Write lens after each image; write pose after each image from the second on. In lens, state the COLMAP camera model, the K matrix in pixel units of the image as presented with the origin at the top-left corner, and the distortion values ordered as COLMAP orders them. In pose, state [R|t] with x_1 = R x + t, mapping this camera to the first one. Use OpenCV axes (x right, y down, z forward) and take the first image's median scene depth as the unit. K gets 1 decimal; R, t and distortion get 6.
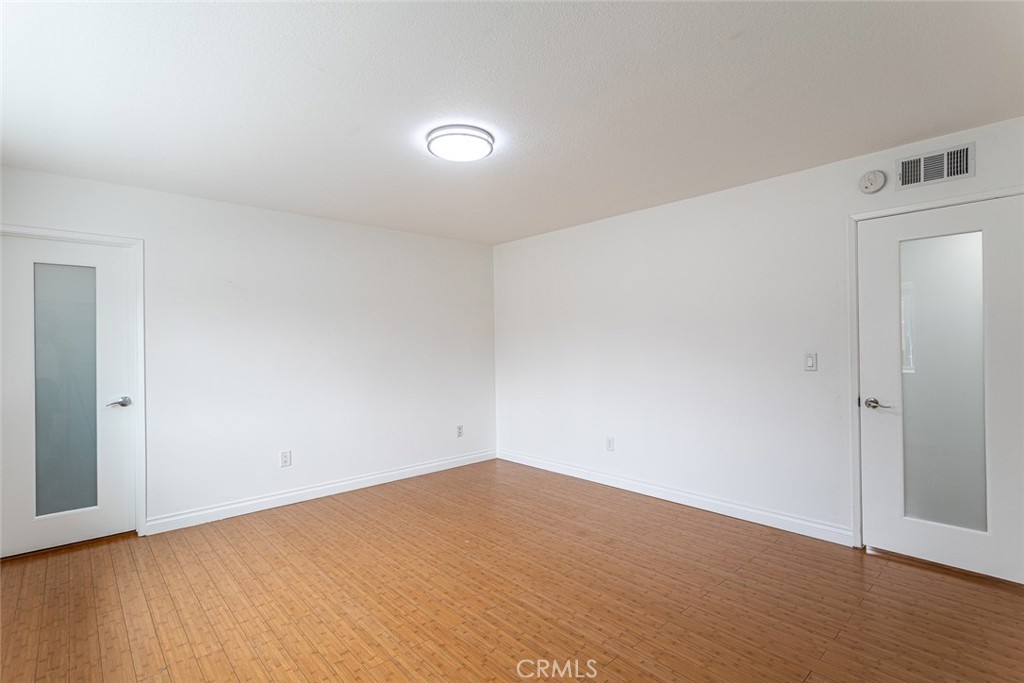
lens RADIAL K [[488.2, 0, 513.0], [0, 488.2, 346.3], [0, 0, 1]] dist [0.000743, 0.000231]
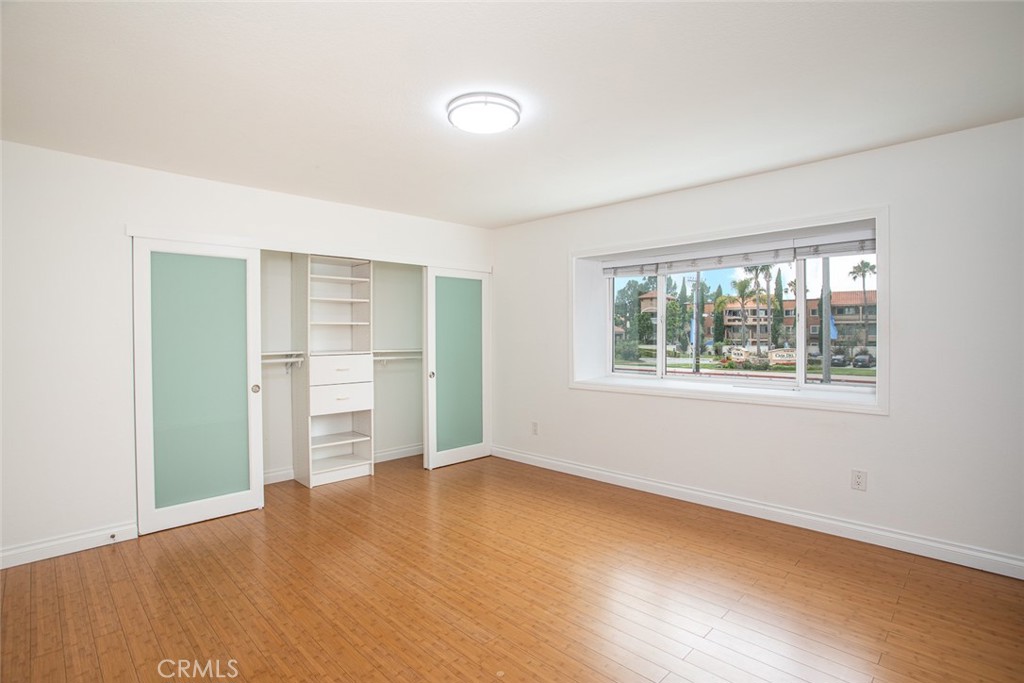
lens RADIAL K [[498.7, 0, 514.2], [0, 498.7, 338.2], [0, 0, 1]] dist [-0.047151, 0.001235]
pose [[-0.998421, 0.020741, -0.052202, -0.092225], [0.019890, 0.999662, 0.016759, -0.011621], [0.052532, 0.015694, -0.998496, 1.643742]]
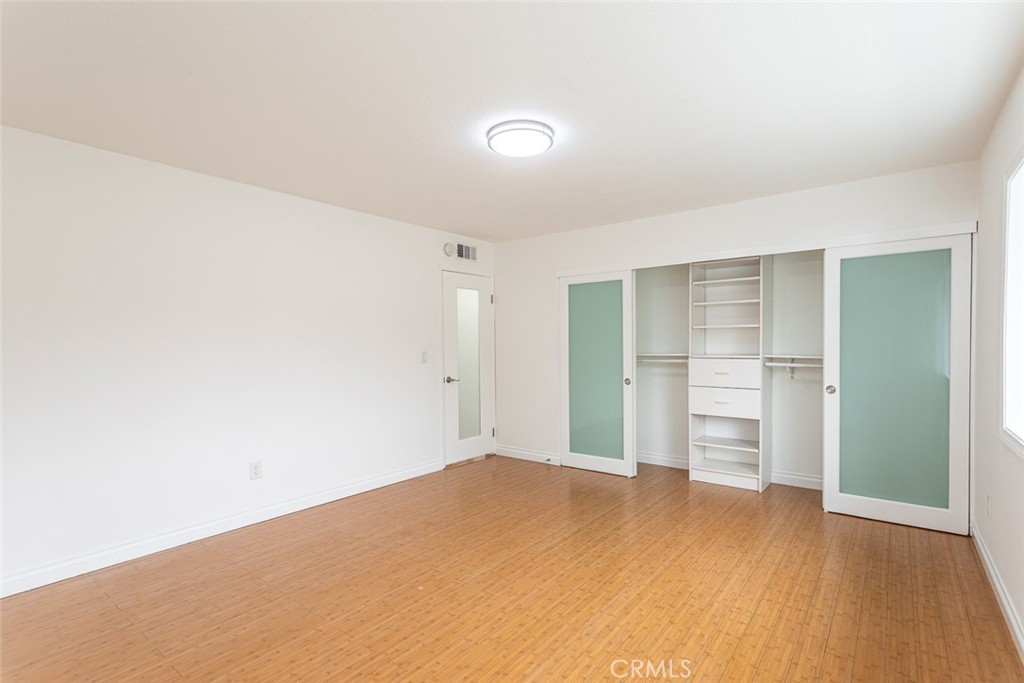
lens RADIAL K [[490.5, 0, 517.2], [0, 490.5, 355.5], [0, 0, 1]] dist [0.000631, 0.000012]
pose [[-0.177391, -0.009805, 0.984092, -0.944251], [0.017874, 0.999753, 0.013183, 0.013199], [-0.983978, 0.019928, -0.177172, 1.019643]]
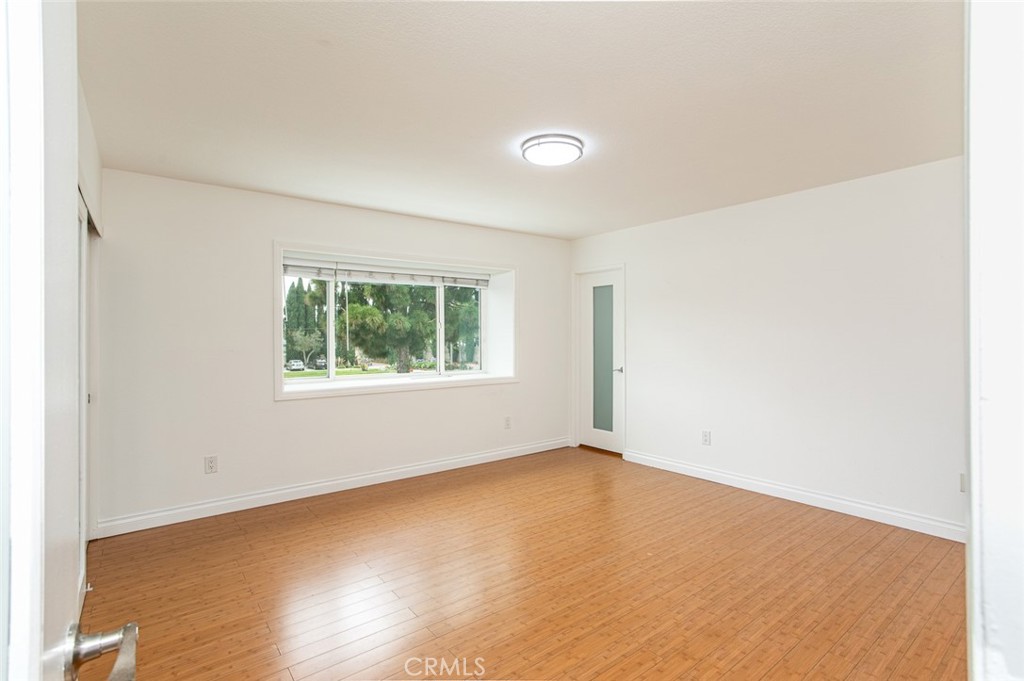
lens RADIAL K [[487.2, 0, 512.0], [0, 487.2, 340.5], [0, 0, 1]] dist [-0.059687, 0.038040]
pose [[-0.076096, 0.021651, -0.996865, 0.834442], [-0.000785, 0.999763, 0.021774, -0.014057], [0.997100, 0.002440, -0.076061, 0.846655]]
